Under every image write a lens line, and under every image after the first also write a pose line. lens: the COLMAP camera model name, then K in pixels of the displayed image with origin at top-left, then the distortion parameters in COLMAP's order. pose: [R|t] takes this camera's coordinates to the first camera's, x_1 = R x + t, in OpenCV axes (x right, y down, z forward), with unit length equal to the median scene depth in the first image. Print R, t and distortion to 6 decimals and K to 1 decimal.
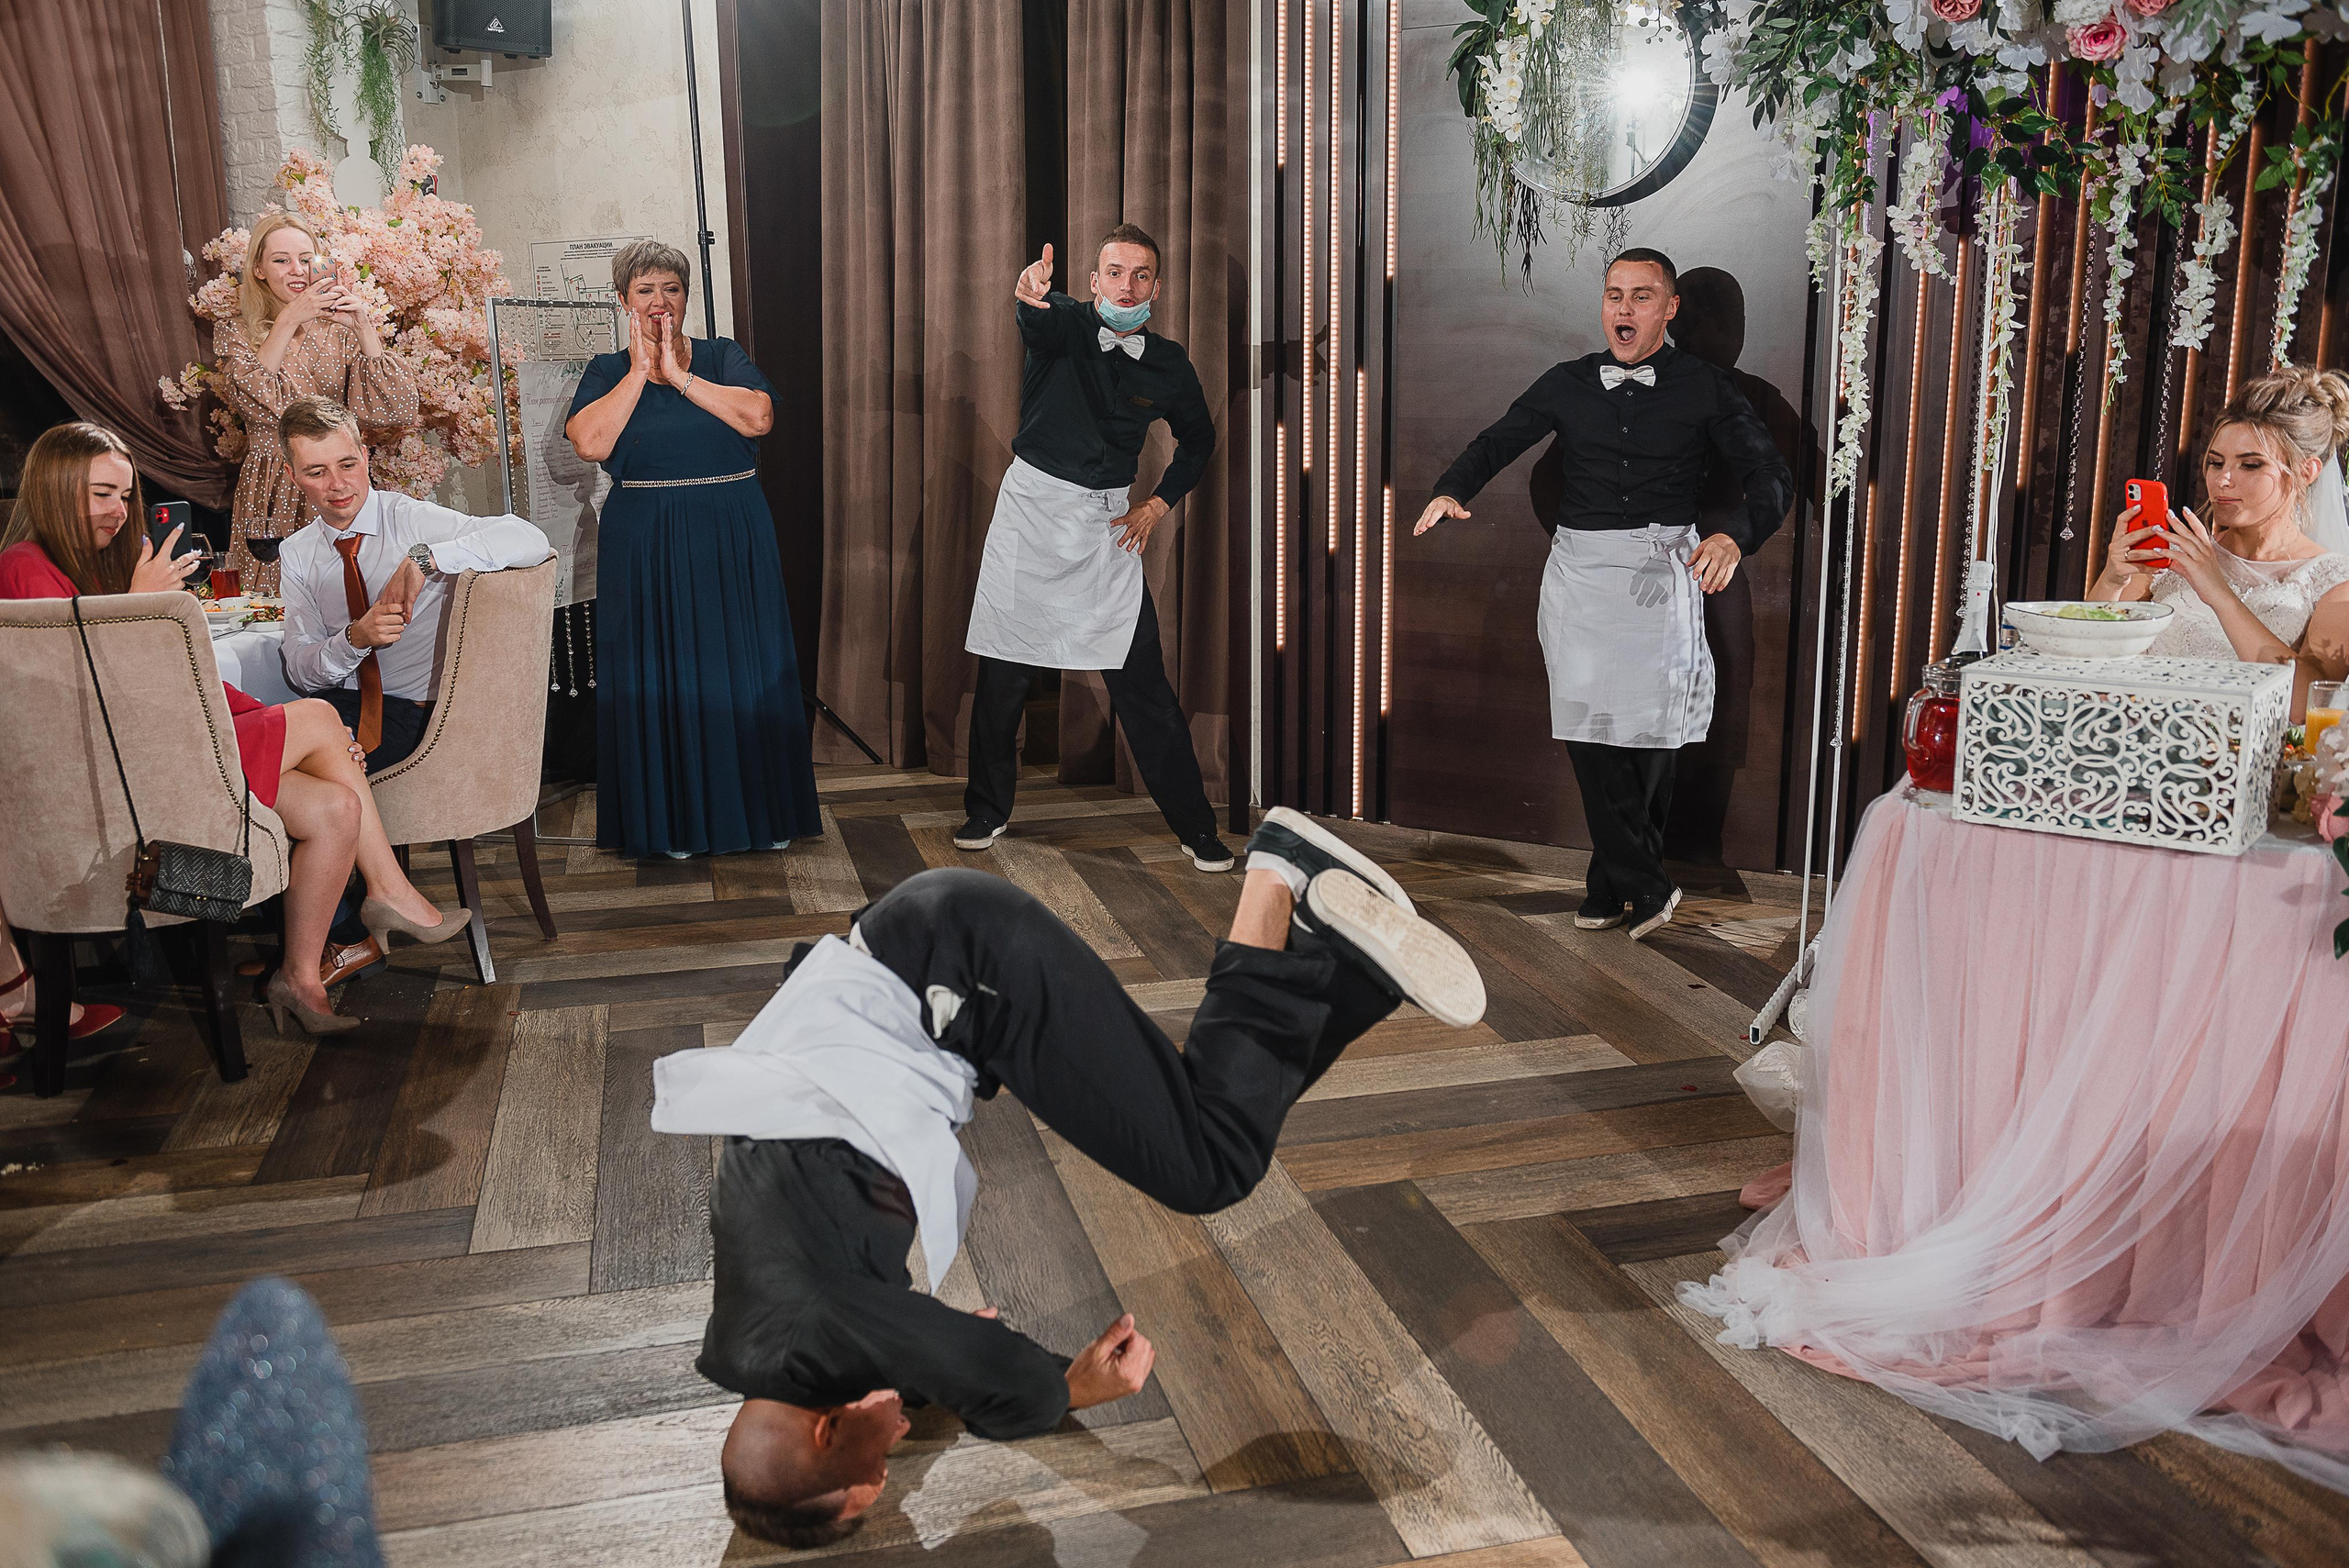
lens RADIAL K [[1978.2, 0, 1174.5], [0, 1978.2, 784.0], [0, 0, 1]] dist [-0.006788, 0.000685]
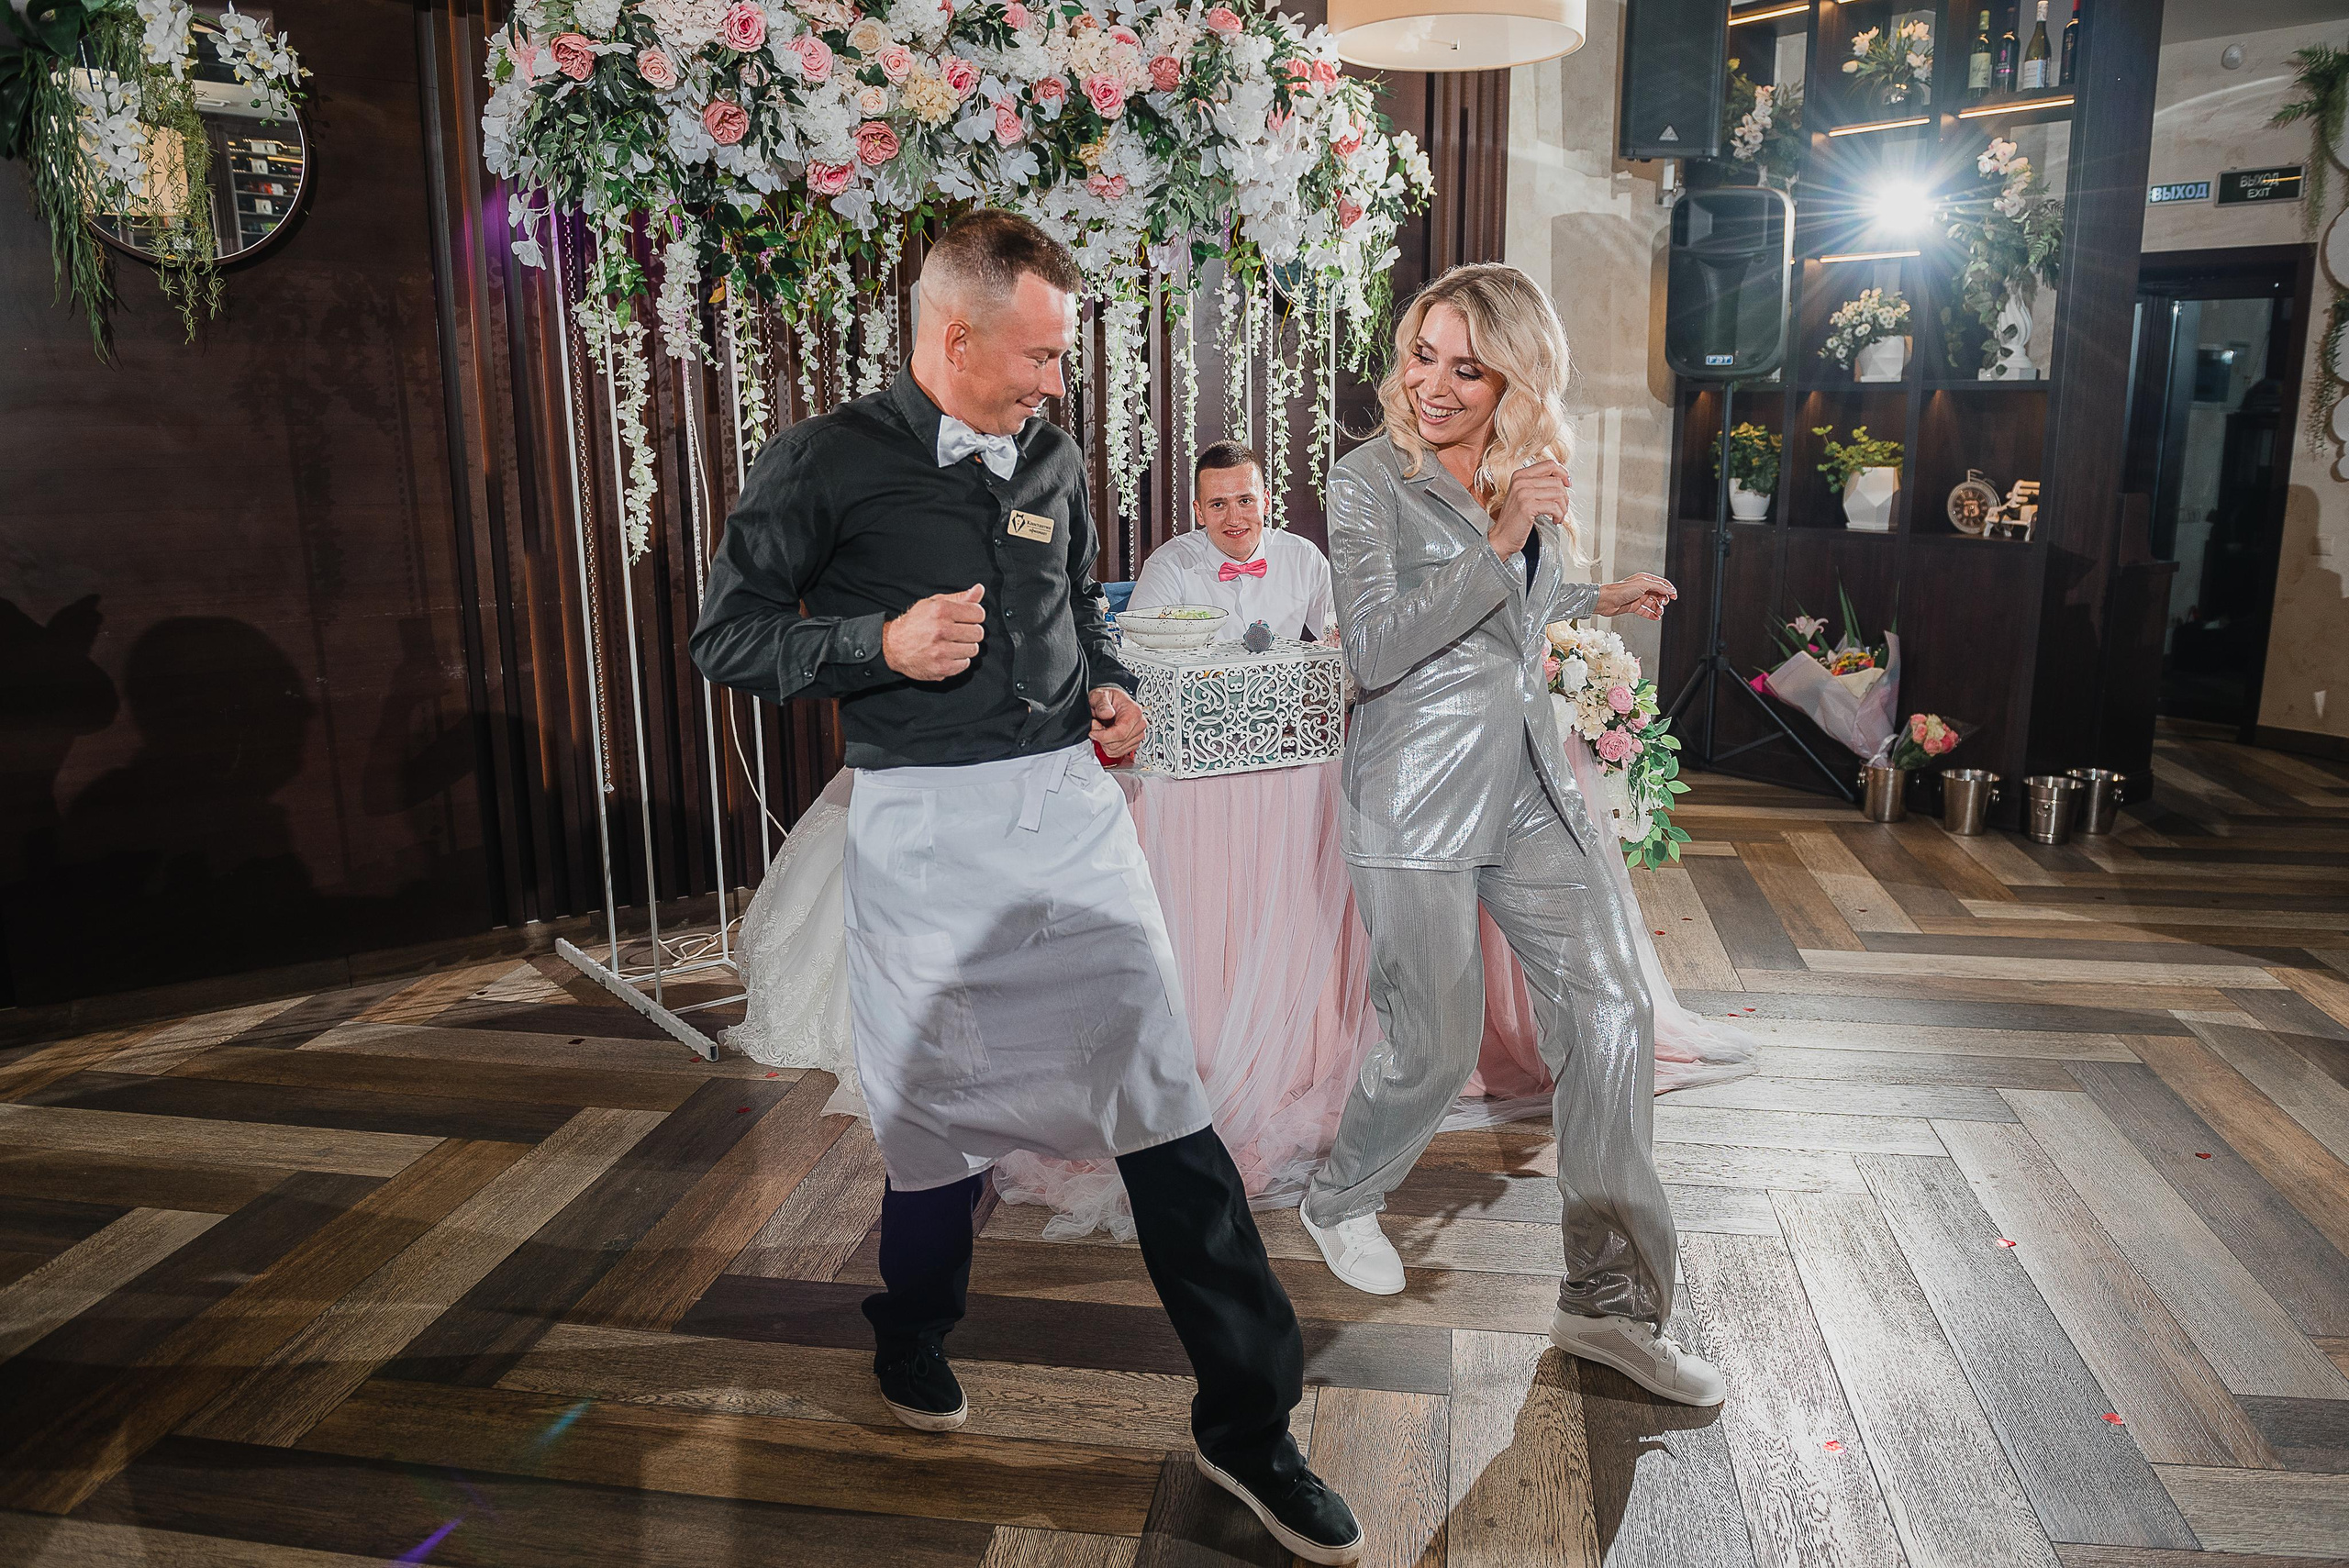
lens RADIAL K [[1705.1, 0, 1235.7], [0, 1705.1, 814.8], [0, 0, 1]] dist [-0.047921, -0.005171]
pose [[0.379719, -0.197904, 0.903686, -0.438806], [0.195287, 0.971984, 0.130804, -0.070632], [-0.904255, 0.126810, 0.407729, 0.357693]]
